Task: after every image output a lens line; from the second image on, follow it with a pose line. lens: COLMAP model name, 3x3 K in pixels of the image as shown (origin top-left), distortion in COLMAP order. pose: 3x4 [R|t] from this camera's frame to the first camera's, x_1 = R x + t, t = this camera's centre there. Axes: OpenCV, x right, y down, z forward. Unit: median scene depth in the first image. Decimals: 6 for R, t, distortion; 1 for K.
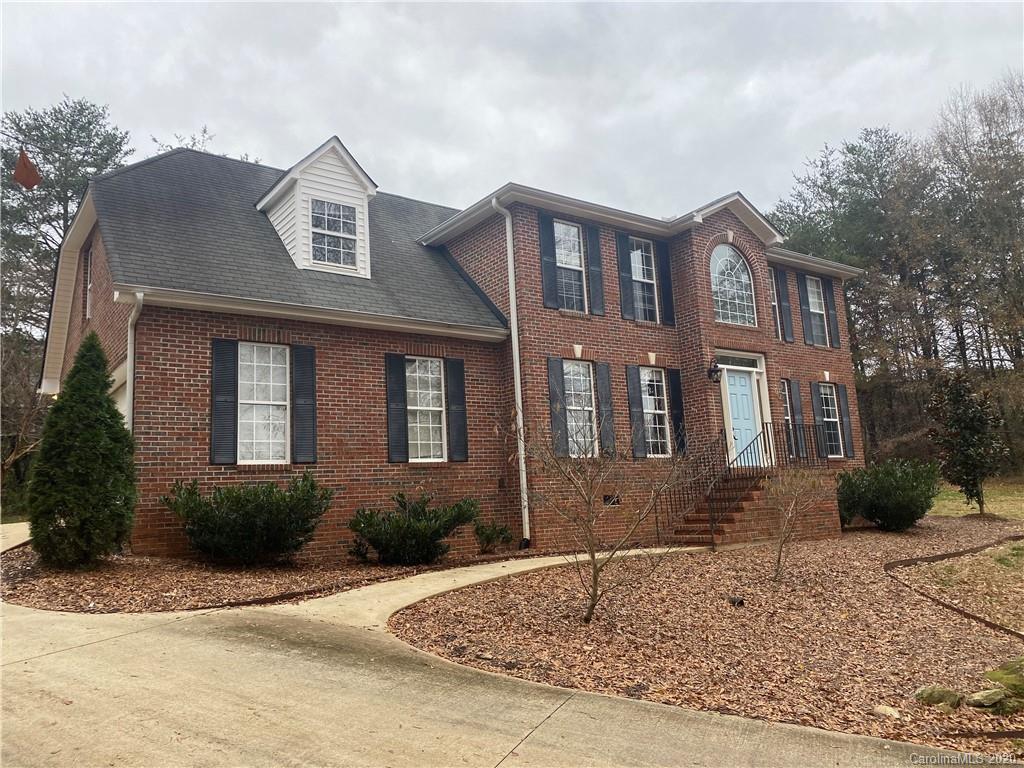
lens RADIAL K [[780.7, 0, 509.6], [0, 780.7, 383.0], [0, 0, 1]] dist [0.050140, -0.063345]
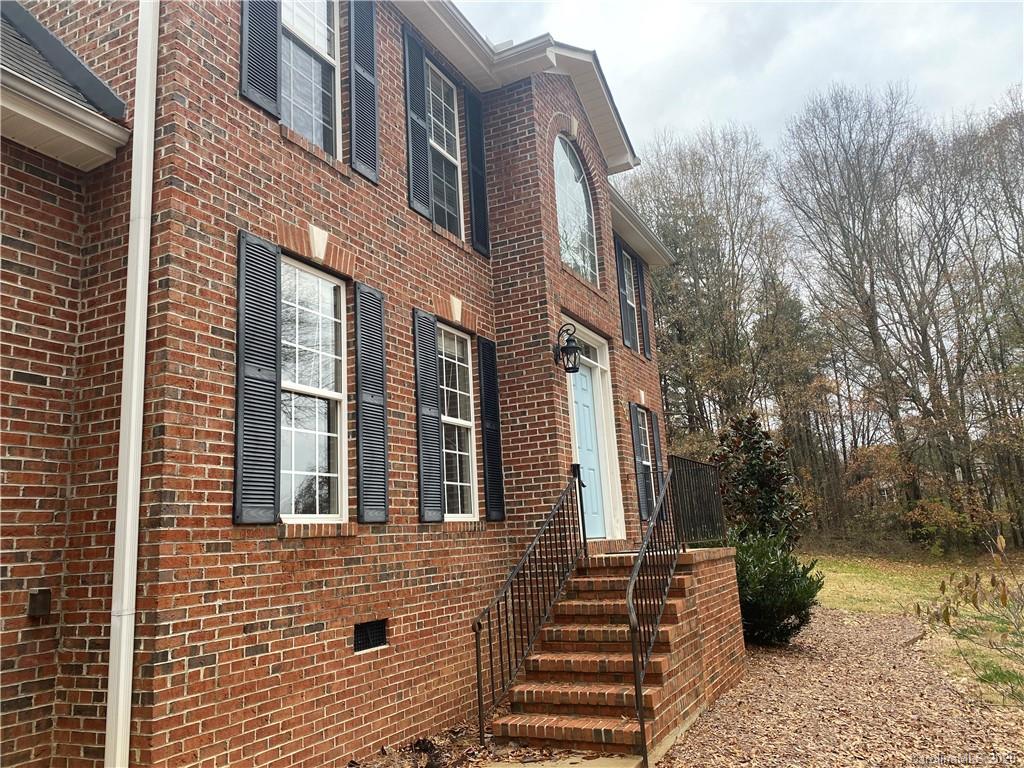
lens RADIAL K [[780.7, 0, 511.6], [0, 780.7, 378.3], [0, 0, 1]] dist [0.050140, -0.063345]
pose [[0.888636, 0.095175, 0.448628, 0.005029], [-0.063867, 0.994379, -0.084448, 0.052424], [-0.454144, 0.046391, 0.889720, 0.617105]]
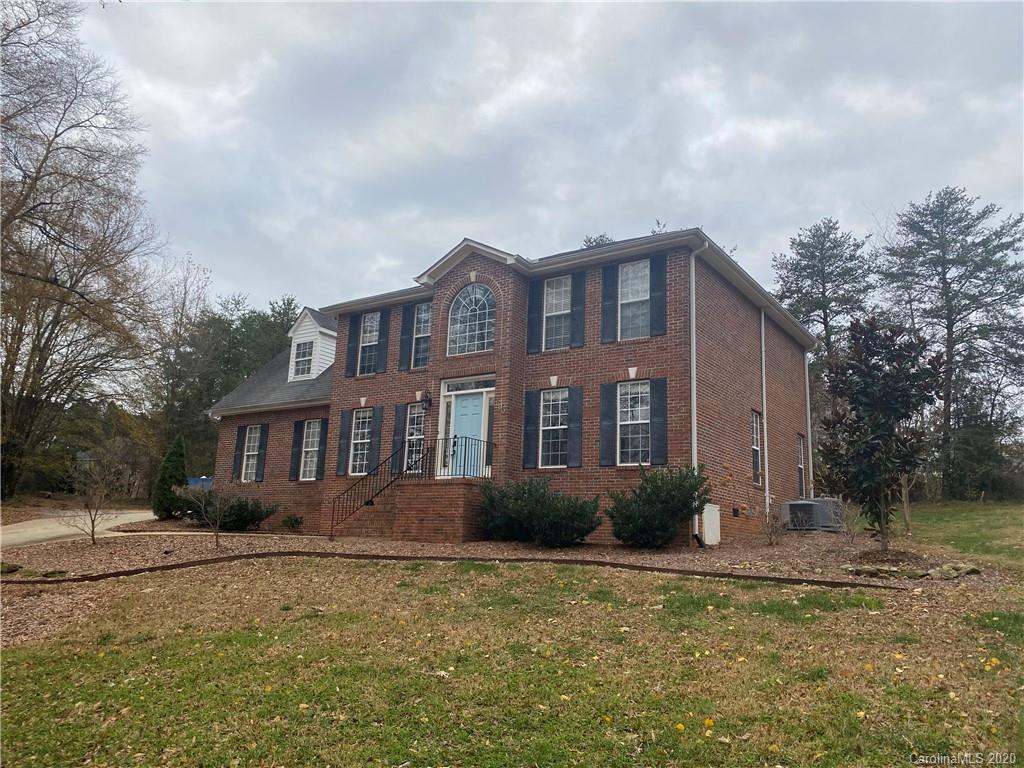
lens RADIAL K [[780.7, 0, 515.0], [0, 780.7, 384.0], [0, 0, 1]] dist [0.050140, -0.063345]
pose [[0.325109, -0.134447, -0.936071, 1.574926], [0.097226, 0.989349, -0.108331, 0.113219], [0.940665, -0.055791, 0.334718, 0.786379]]
